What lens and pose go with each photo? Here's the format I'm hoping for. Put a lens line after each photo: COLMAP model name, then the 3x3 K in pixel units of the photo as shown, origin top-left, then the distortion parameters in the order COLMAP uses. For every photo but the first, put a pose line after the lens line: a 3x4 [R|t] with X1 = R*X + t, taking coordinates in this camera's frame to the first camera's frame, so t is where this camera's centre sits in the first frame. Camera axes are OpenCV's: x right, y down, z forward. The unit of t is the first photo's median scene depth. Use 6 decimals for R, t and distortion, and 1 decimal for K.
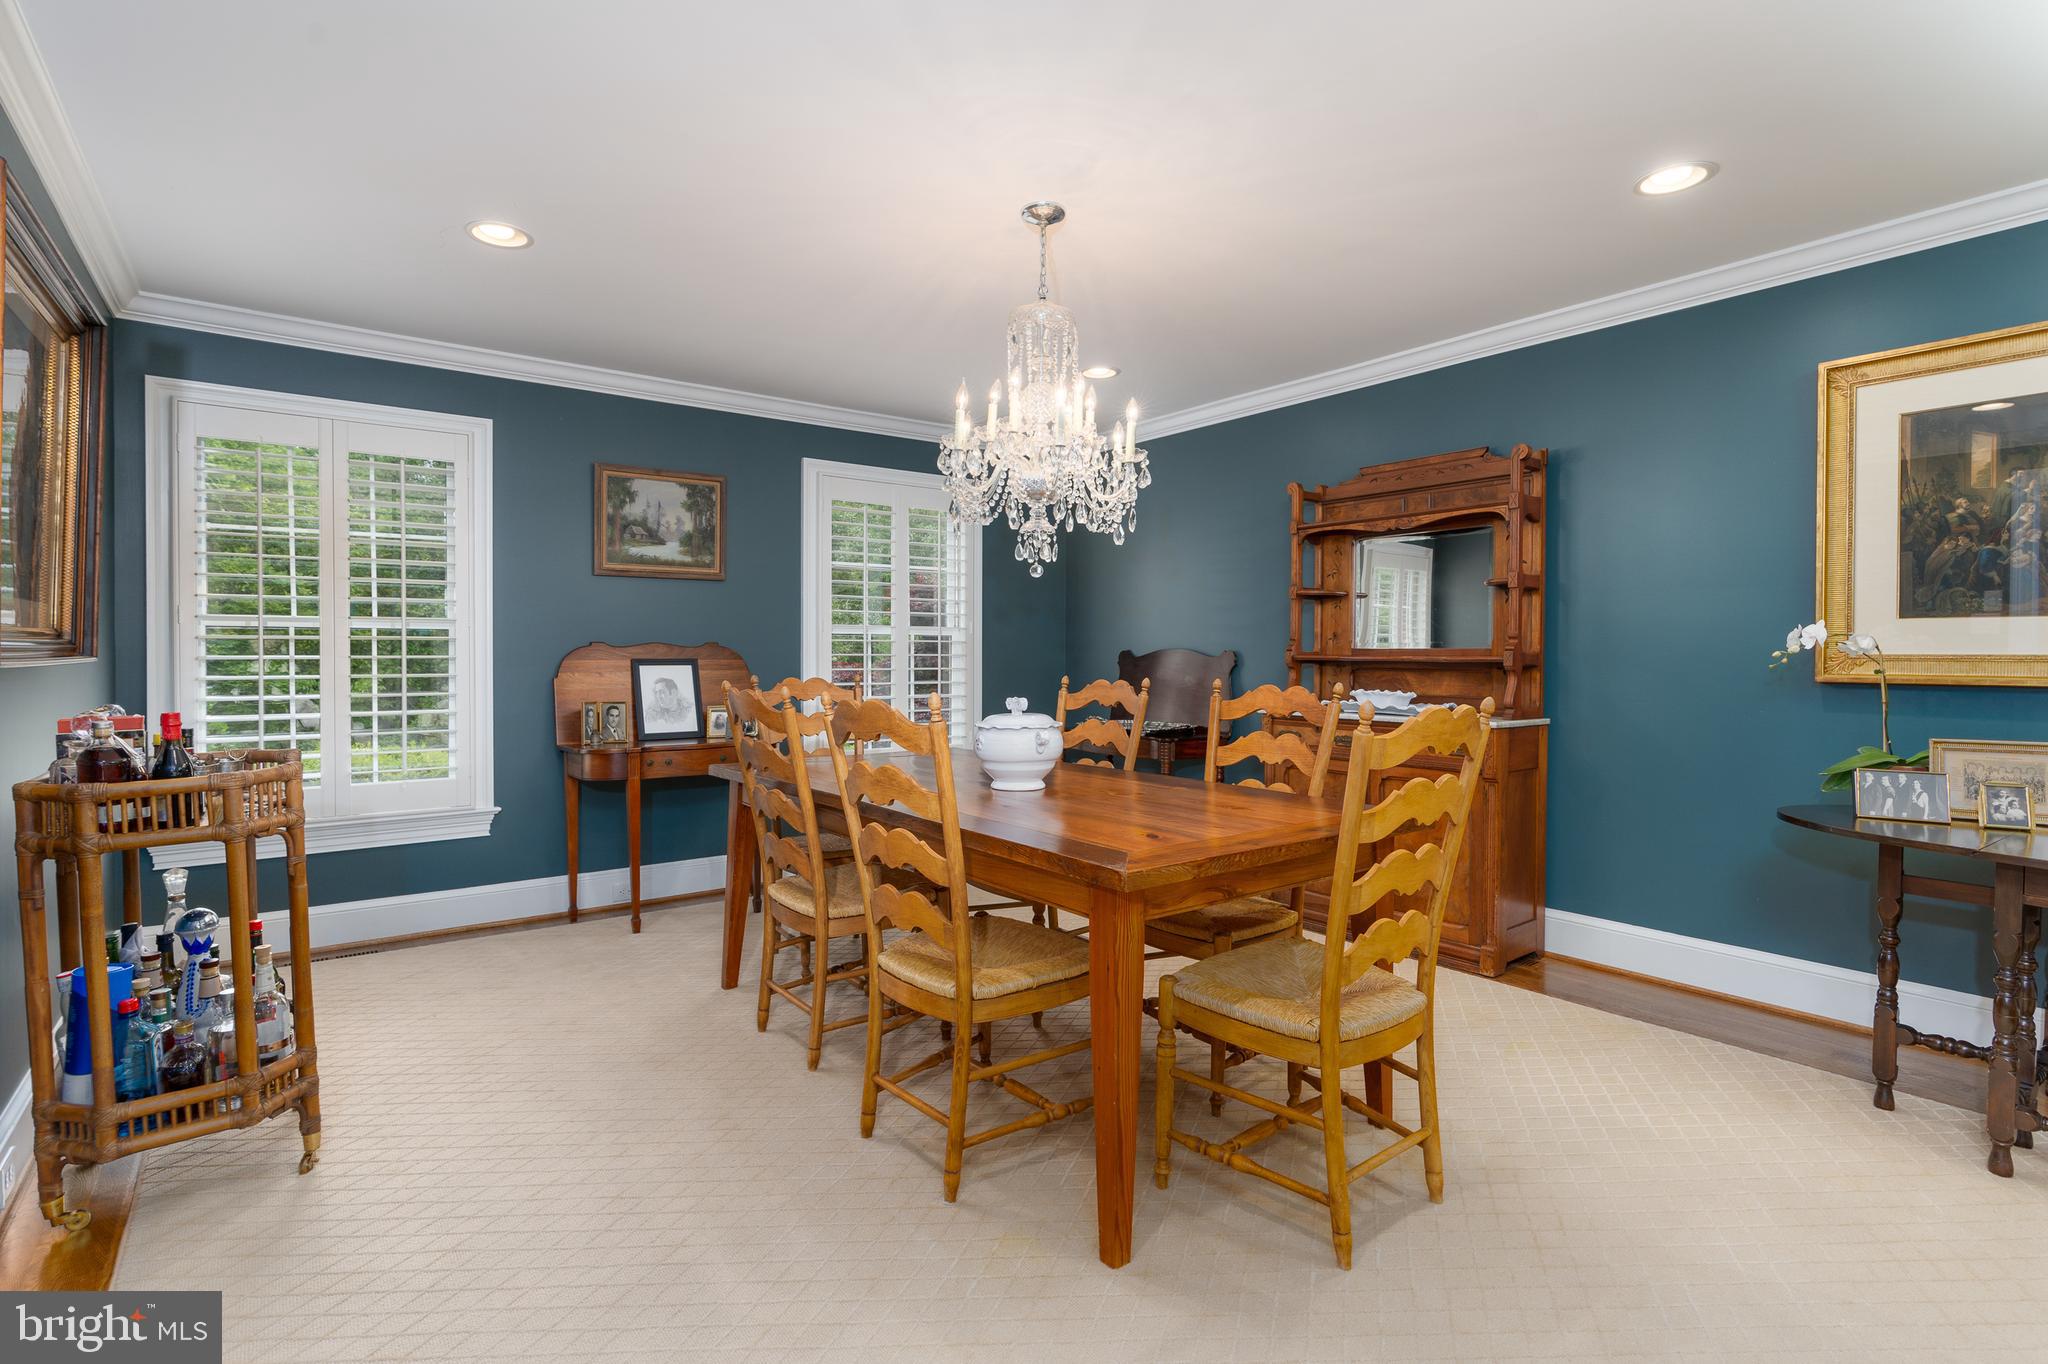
lens RADIAL K [[995.5, 0, 1015.2], [0, 995.5, 680.0], [0, 0, 1]] dist [-0.000952, 0.000074]
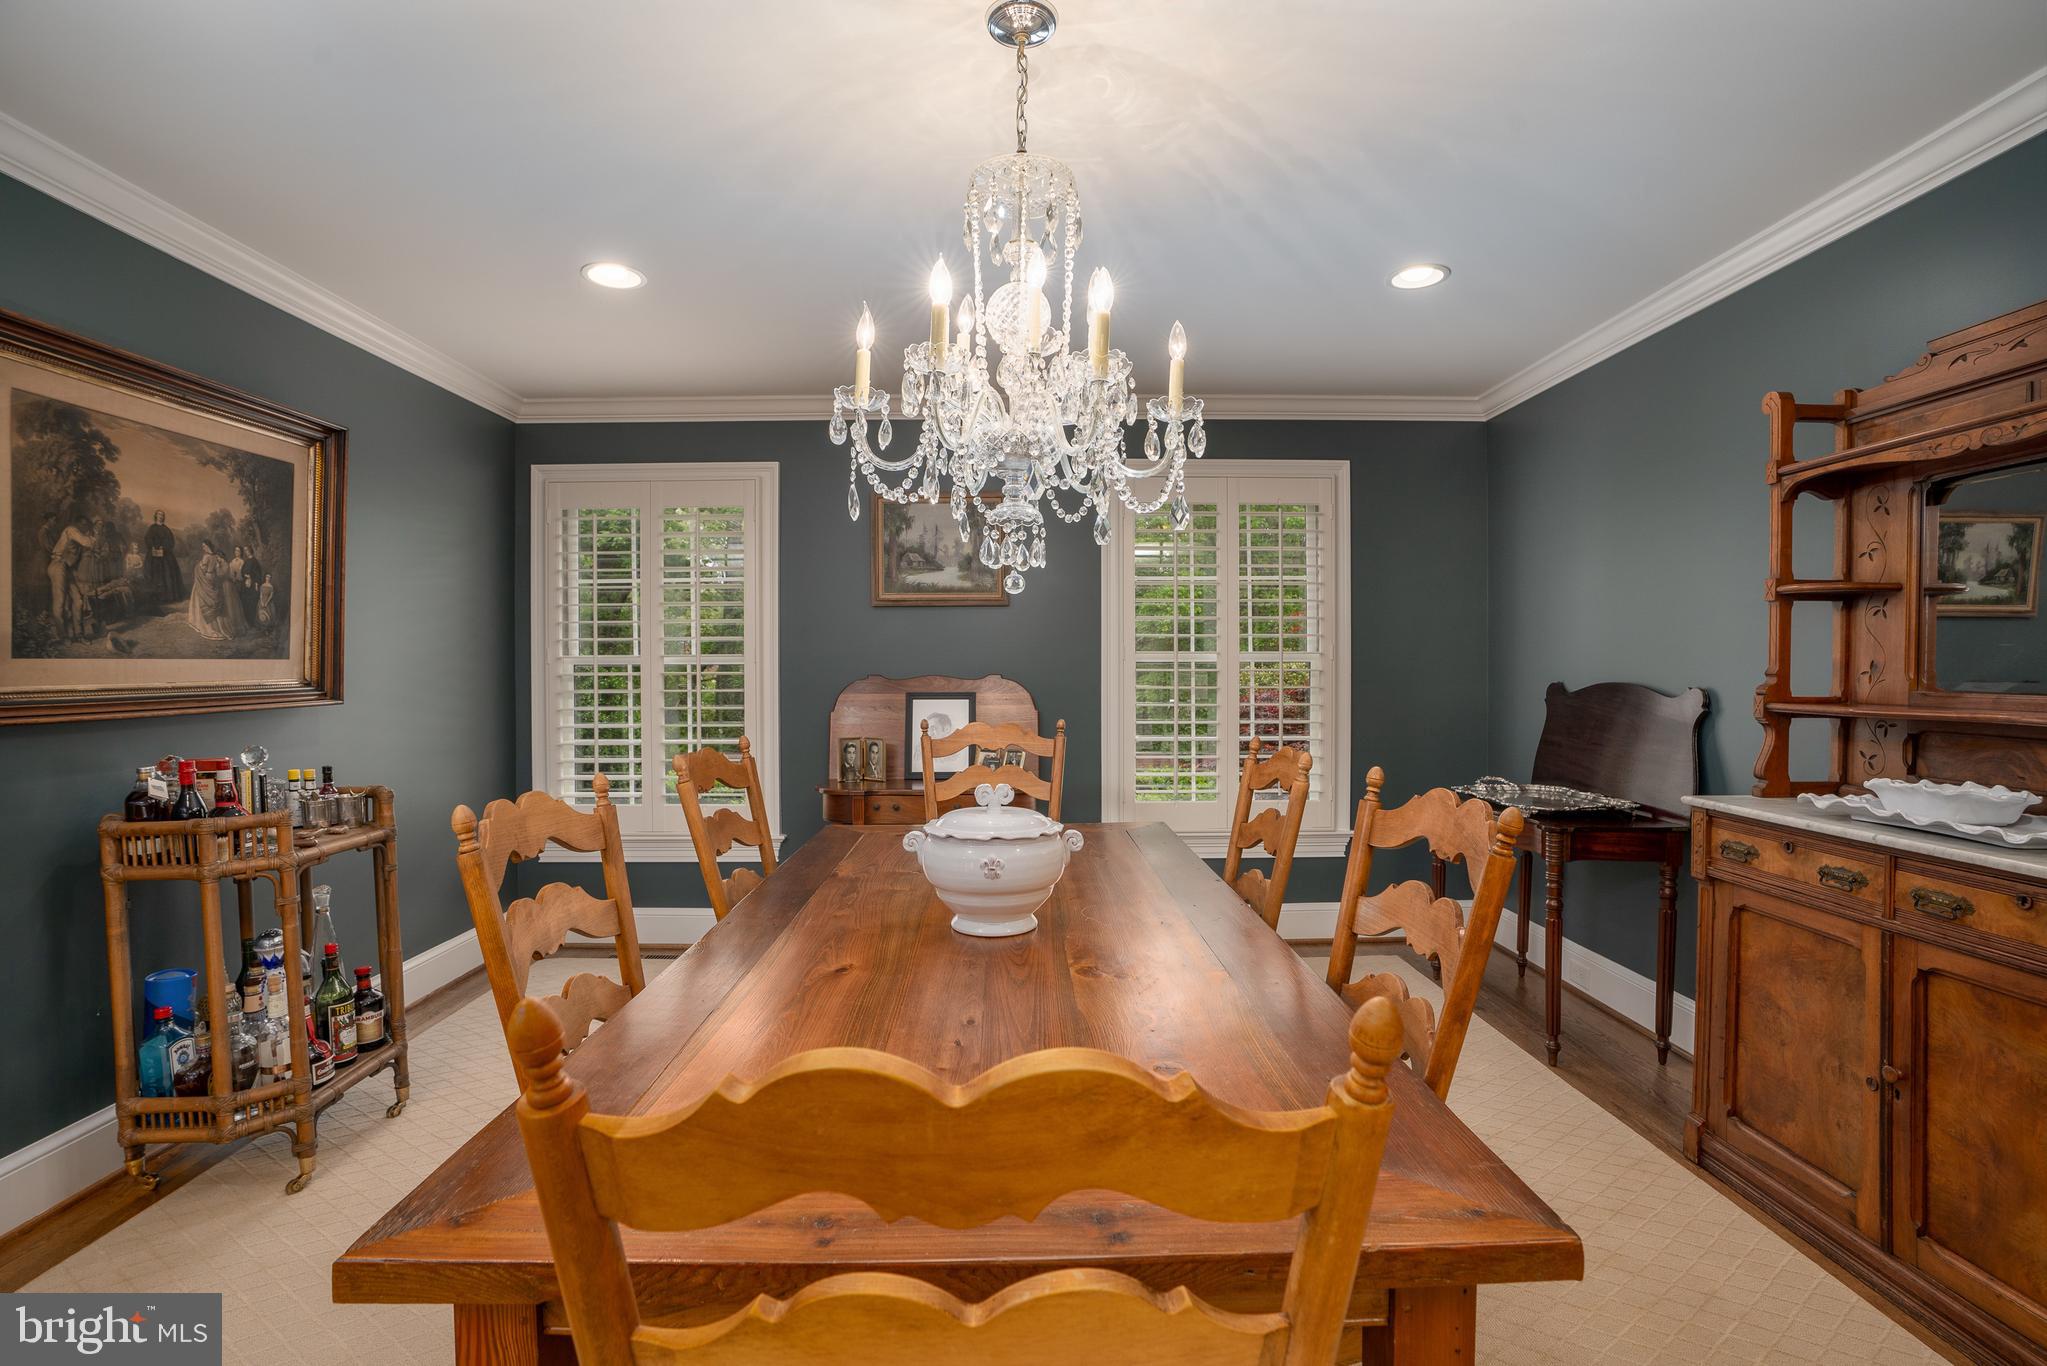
lens RADIAL K [[945.1, 0, 1017.7], [0, 945.1, 687.2], [0, 0, 1]] dist [-0.053846, 0.016835]
pose [[0.805599, 0.010558, -0.592367, 0.240680], [-0.011227, 0.999934, 0.002554, -0.029854], [0.592354, 0.004593, 0.805665, 0.335986]]
